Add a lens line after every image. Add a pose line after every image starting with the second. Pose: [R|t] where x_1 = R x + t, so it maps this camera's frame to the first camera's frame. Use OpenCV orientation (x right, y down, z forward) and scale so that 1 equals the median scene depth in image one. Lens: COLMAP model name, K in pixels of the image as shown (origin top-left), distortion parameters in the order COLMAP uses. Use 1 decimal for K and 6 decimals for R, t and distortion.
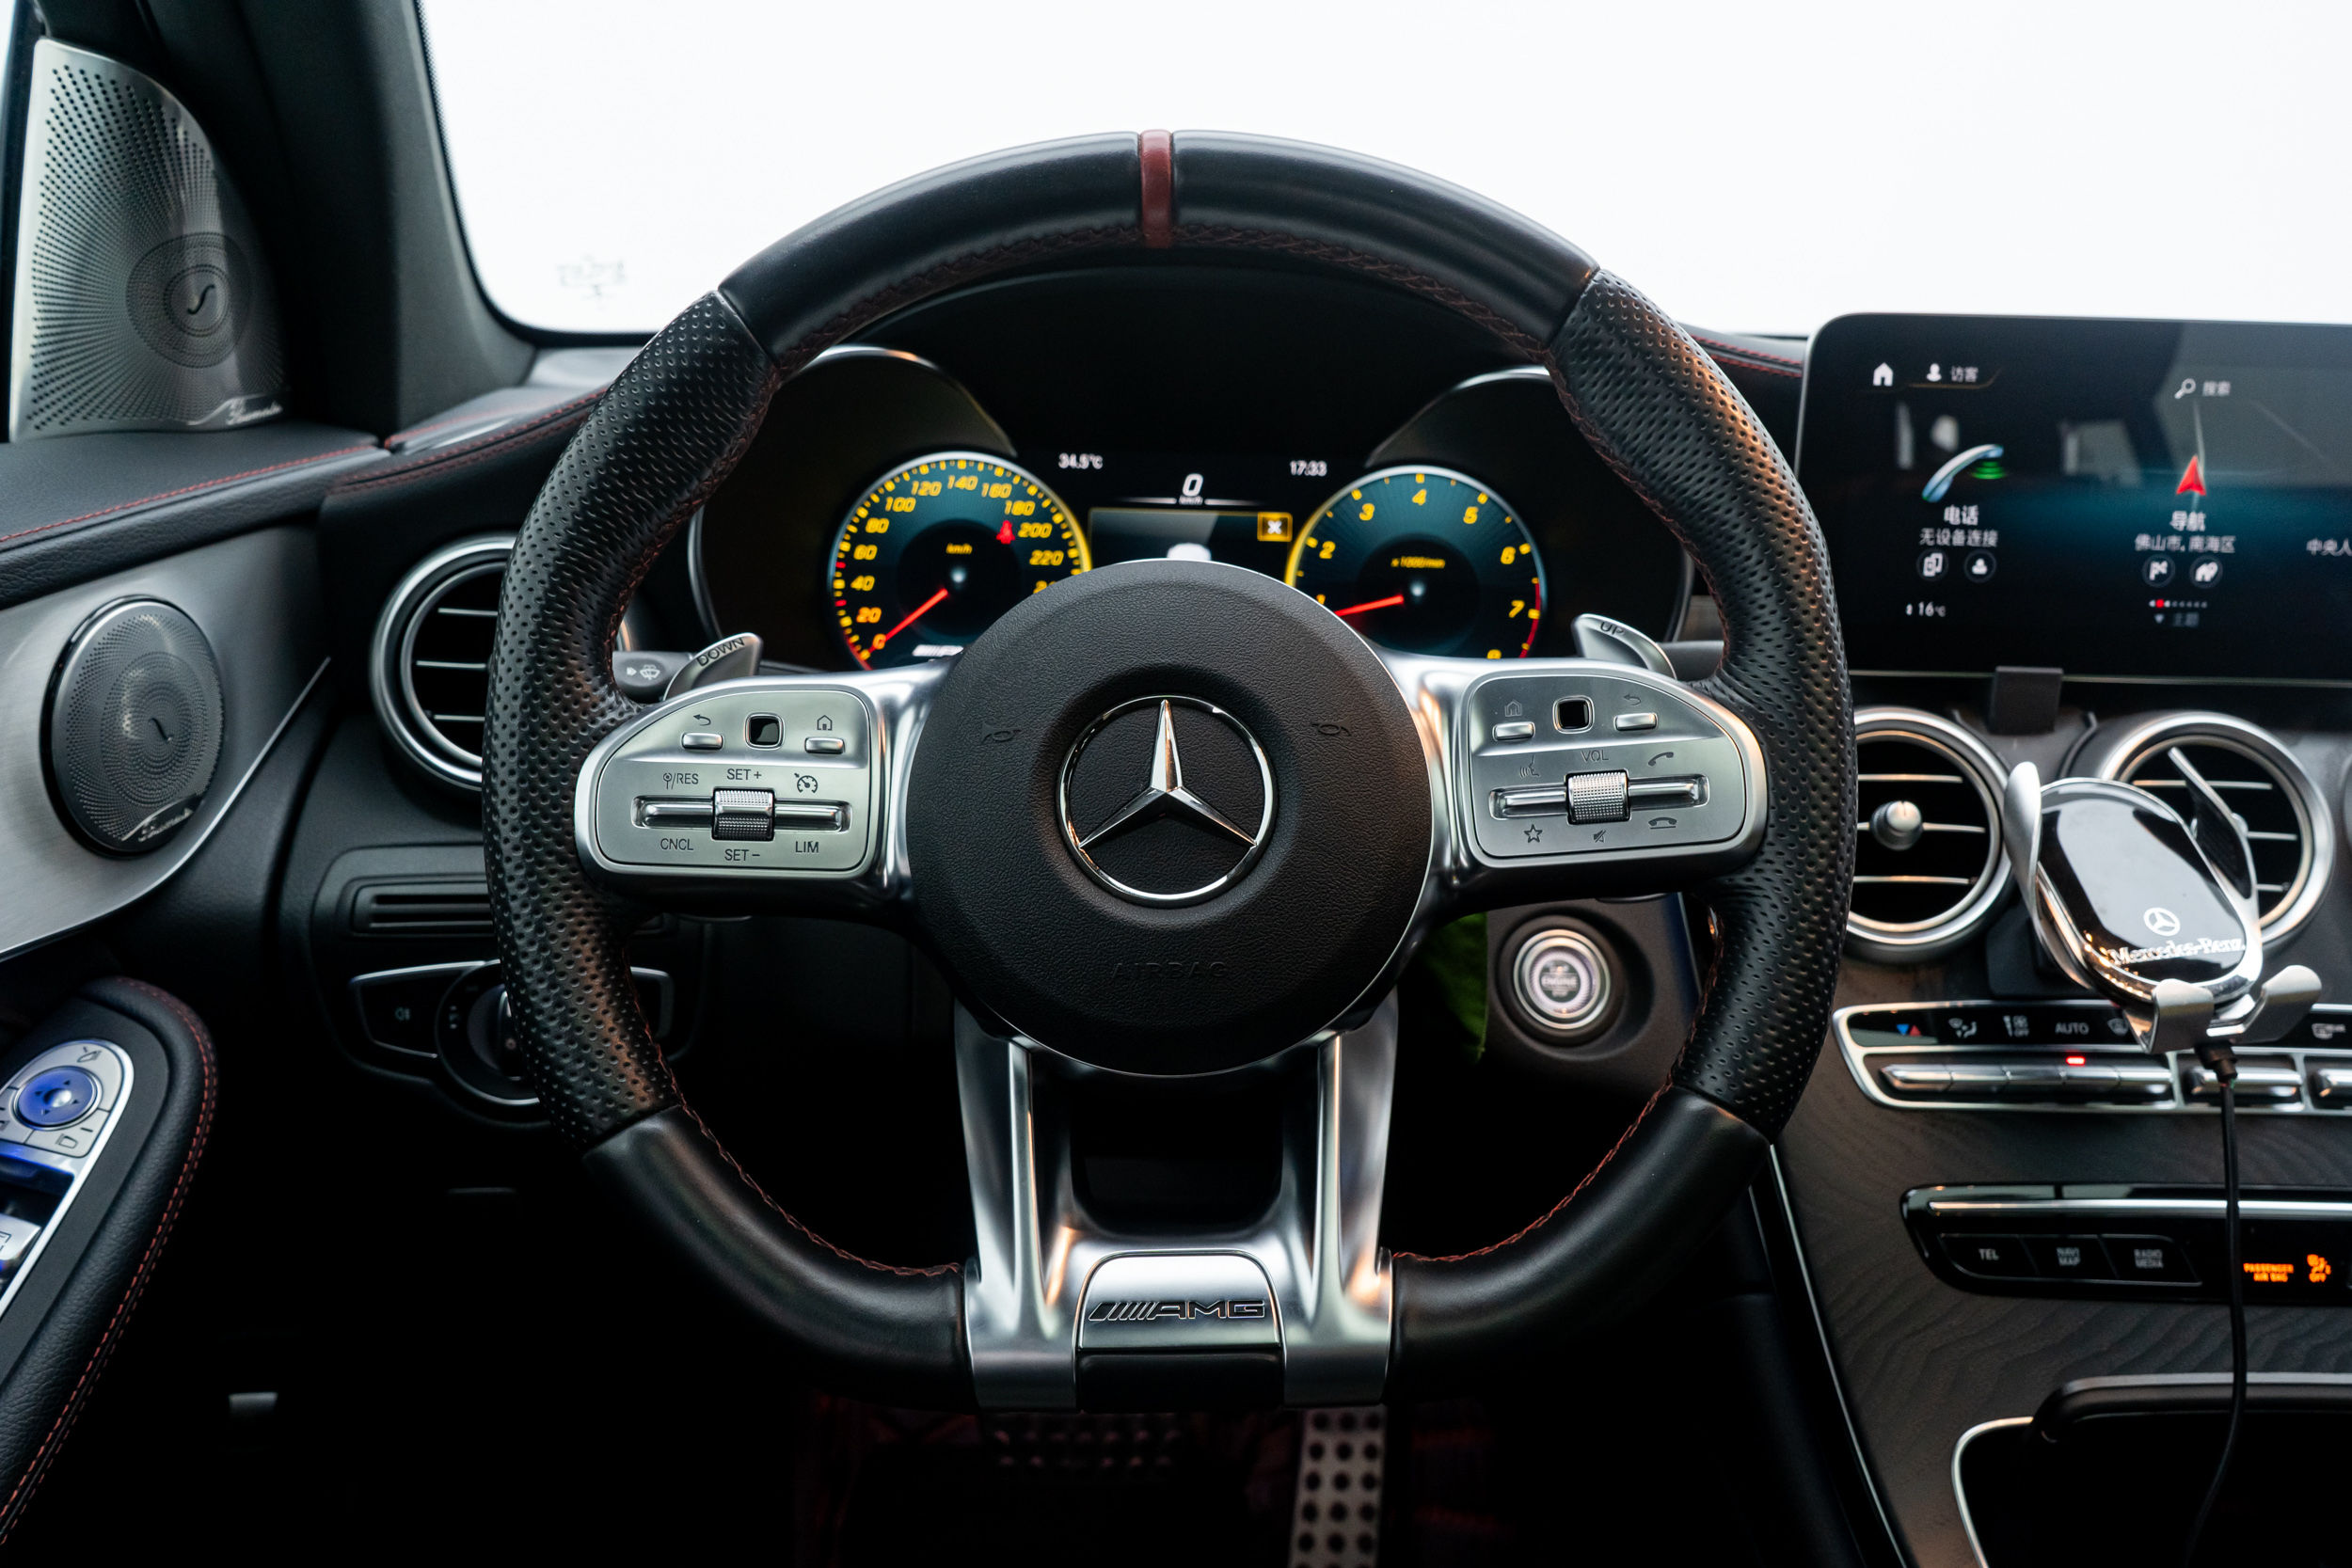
lens RADIAL K [[1977.0, 0, 1137.3], [0, 1977.0, 784.0], [0, 0, 1]] dist [-0.015383, -0.050618]
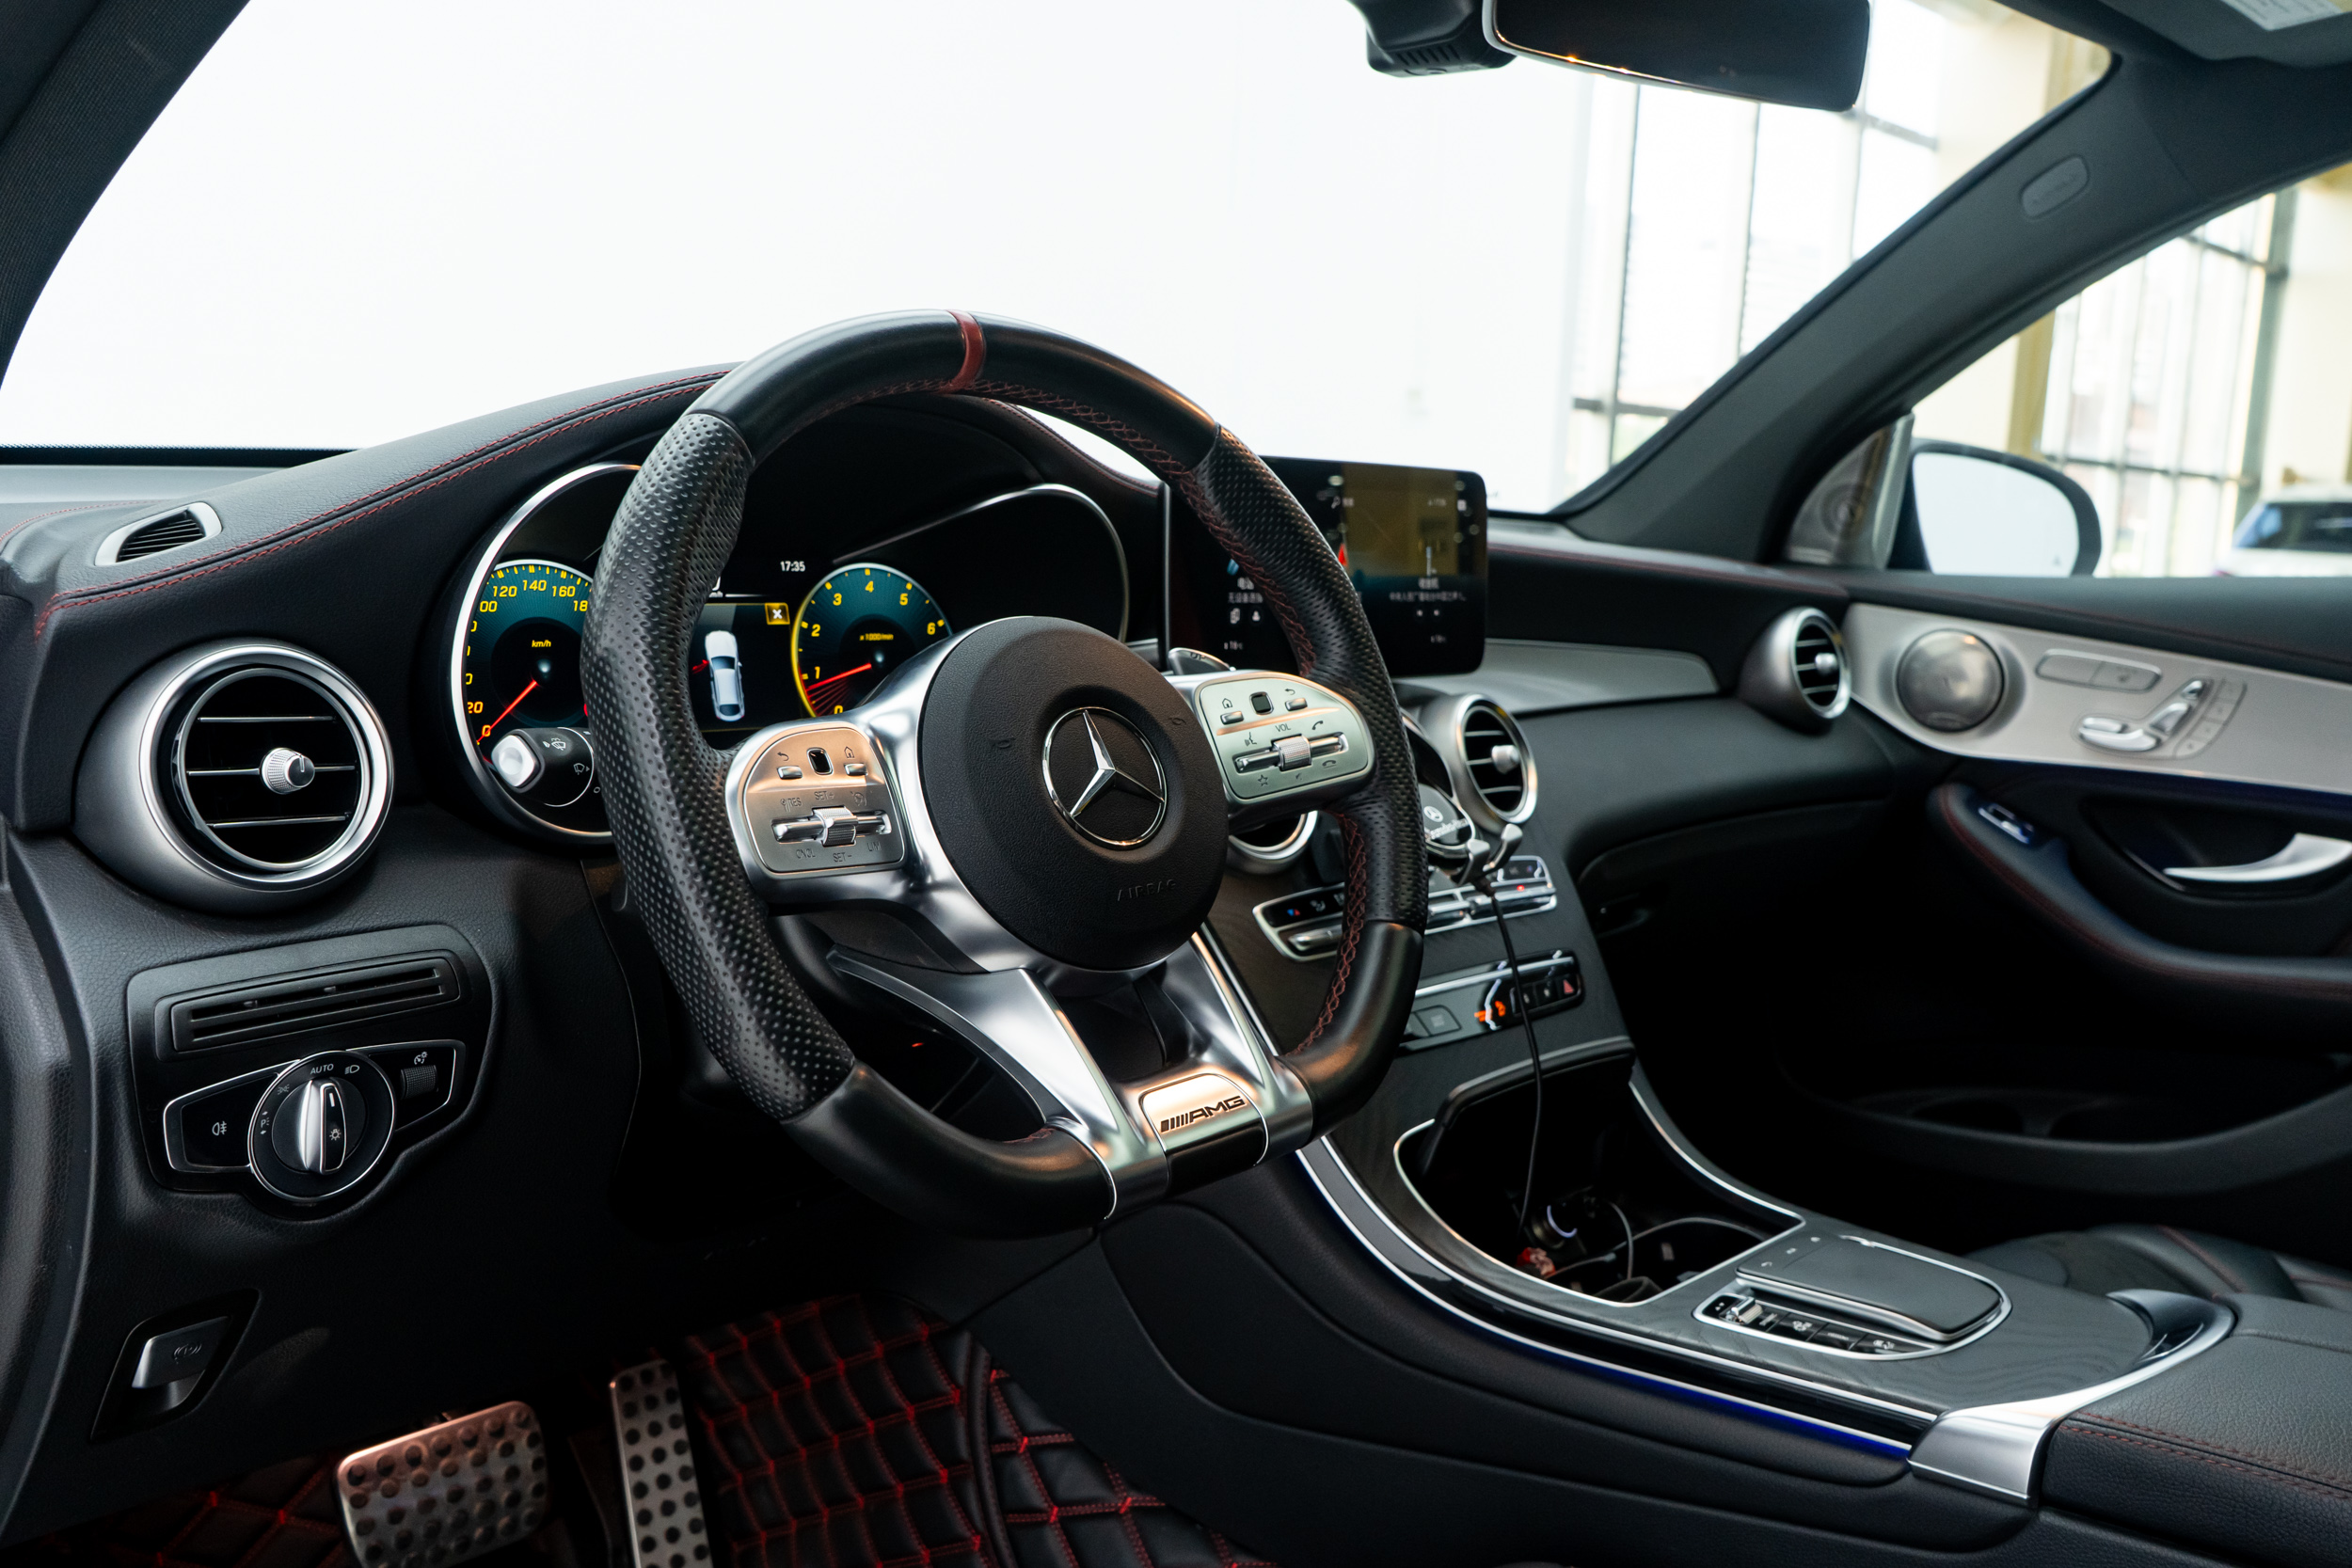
lens RADIAL K [[1921.4, 0, 1232.0], [0, 1921.4, 794.4], [0, 0, 1]] dist [-0.077885, 0.013800]
pose [[0.691889, -0.101647, 0.714813, -0.677810], [0.143629, 0.989630, 0.001703, 0.022787], [-0.707573, 0.101490, 0.699314, -0.025731]]
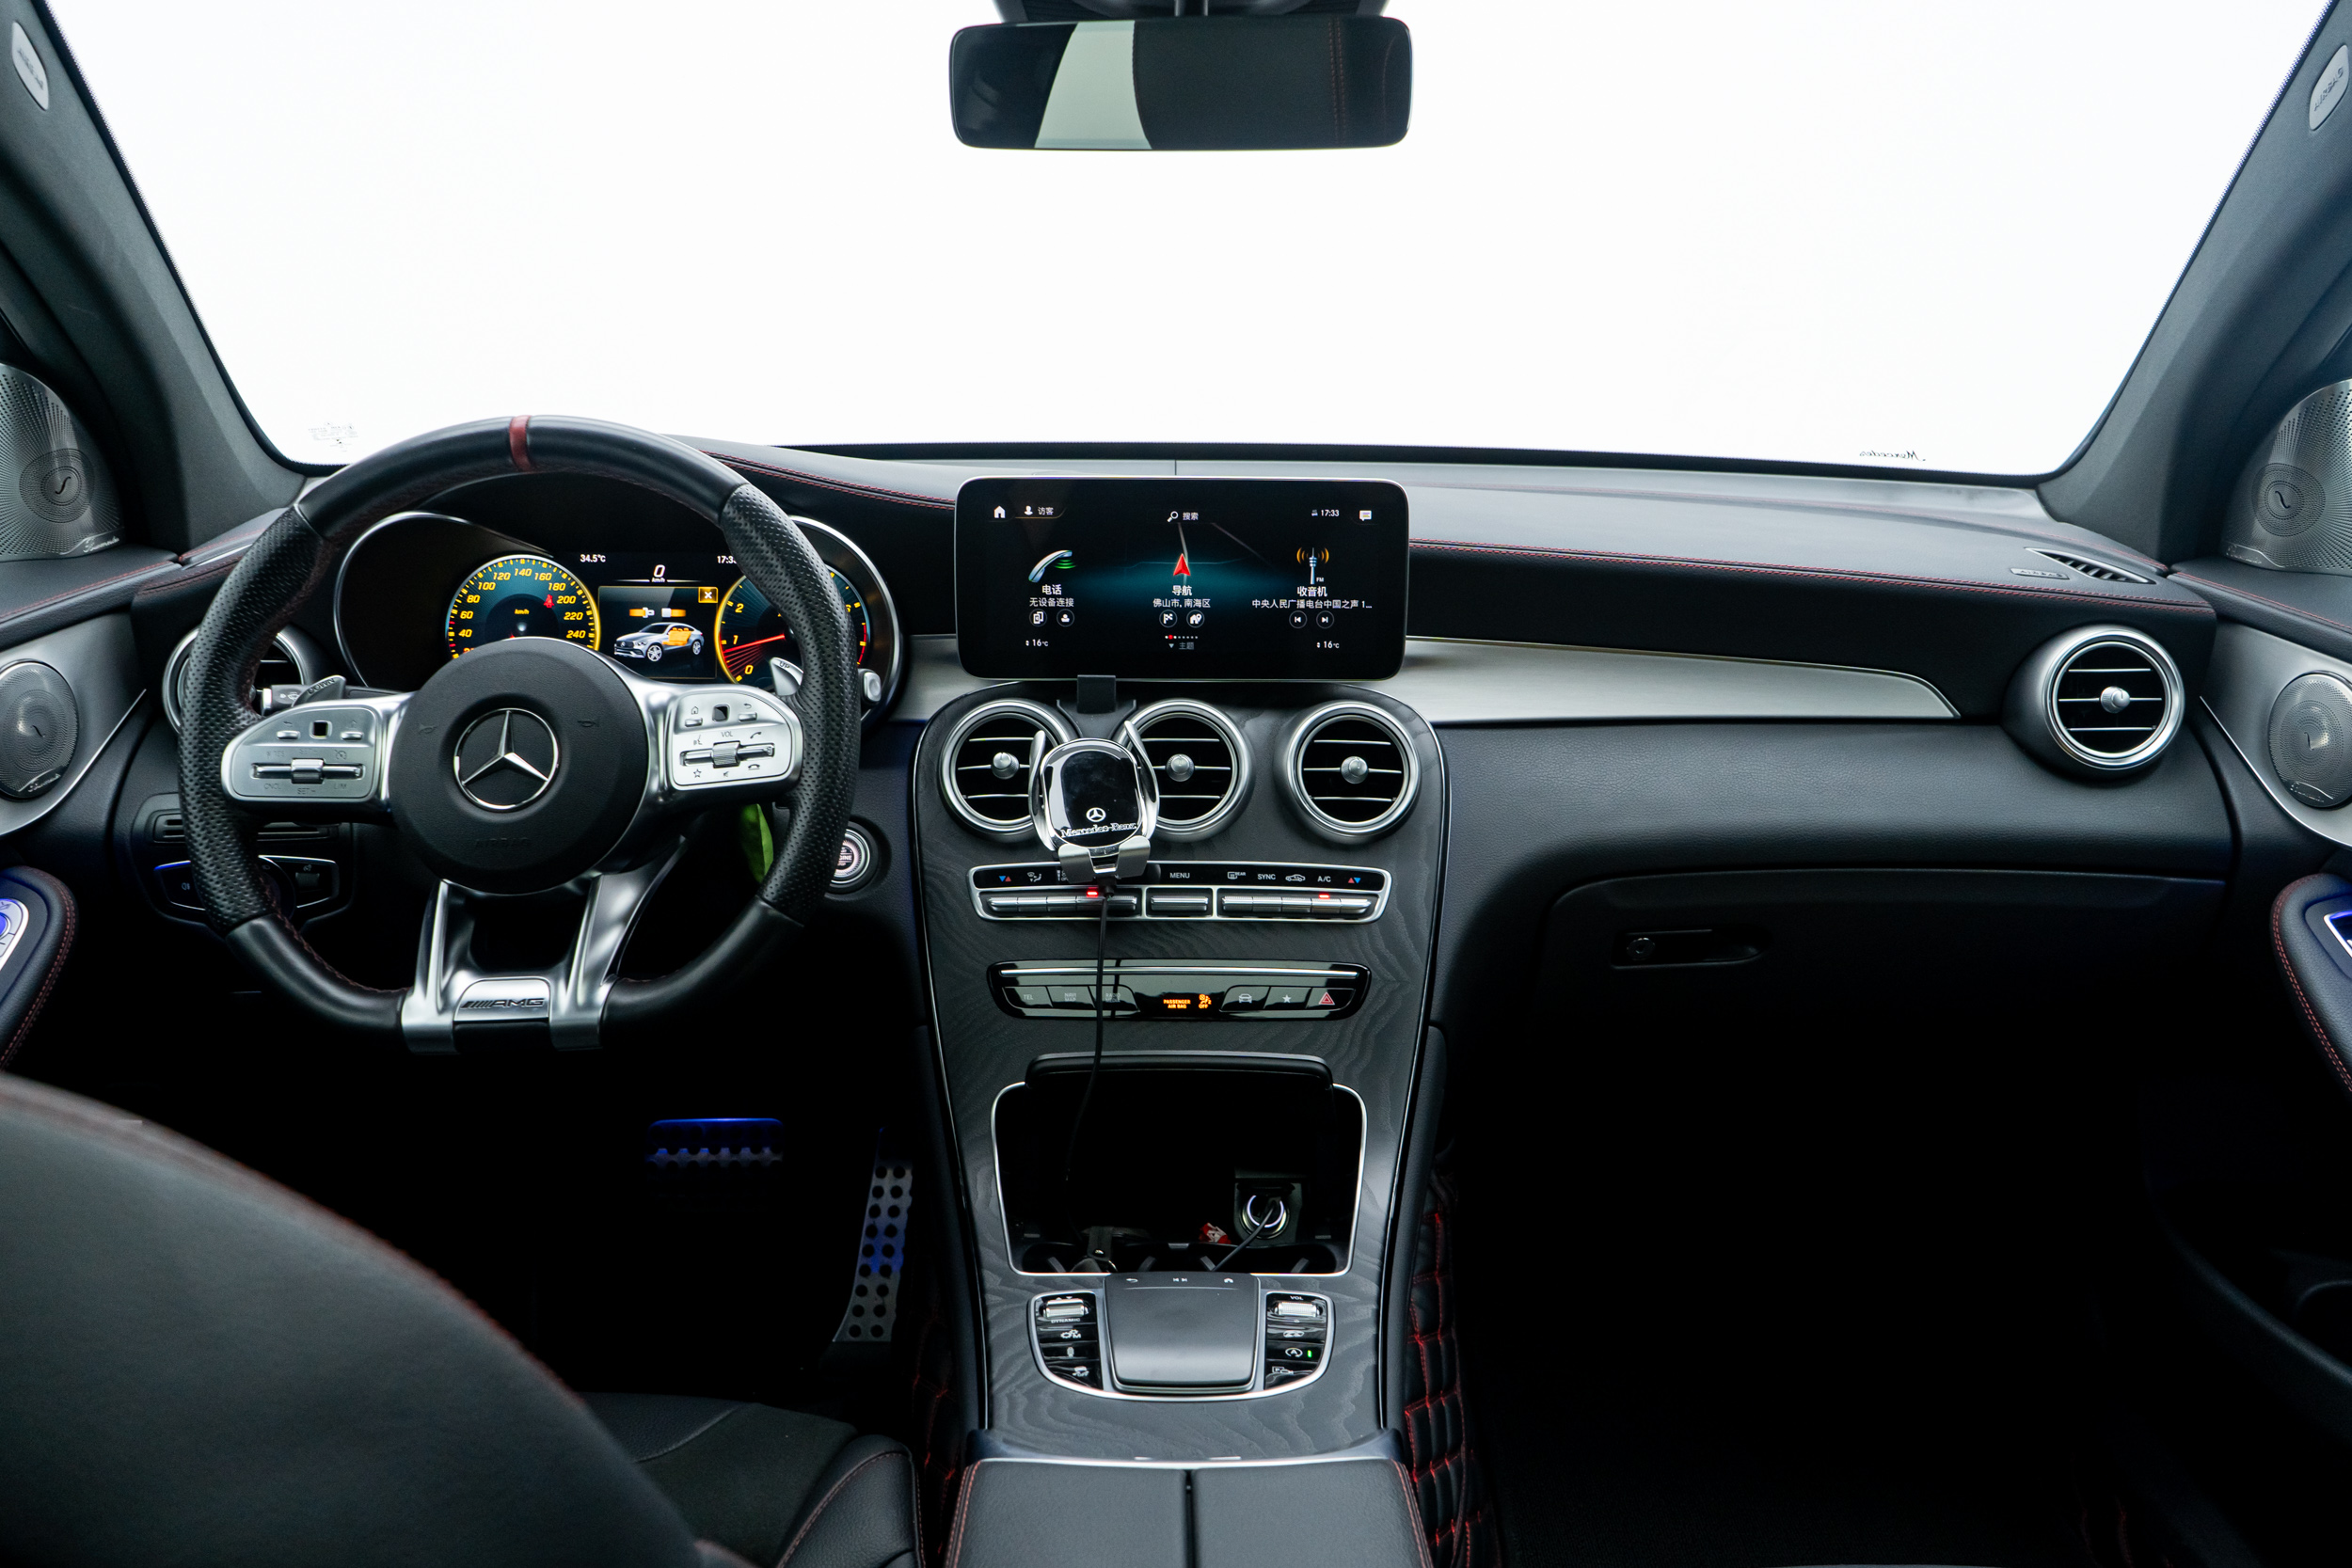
lens RADIAL K [[1921.4, 0, 1232.0], [0, 1921.4, 794.4], [0, 0, 1]] dist [-0.077885, 0.013800]
pose [[0.999100, -0.018323, 0.038248, 0.510349], [0.017158, 0.999385, 0.030578, -0.002579], [-0.038785, -0.029894, 0.998800, -0.733227]]
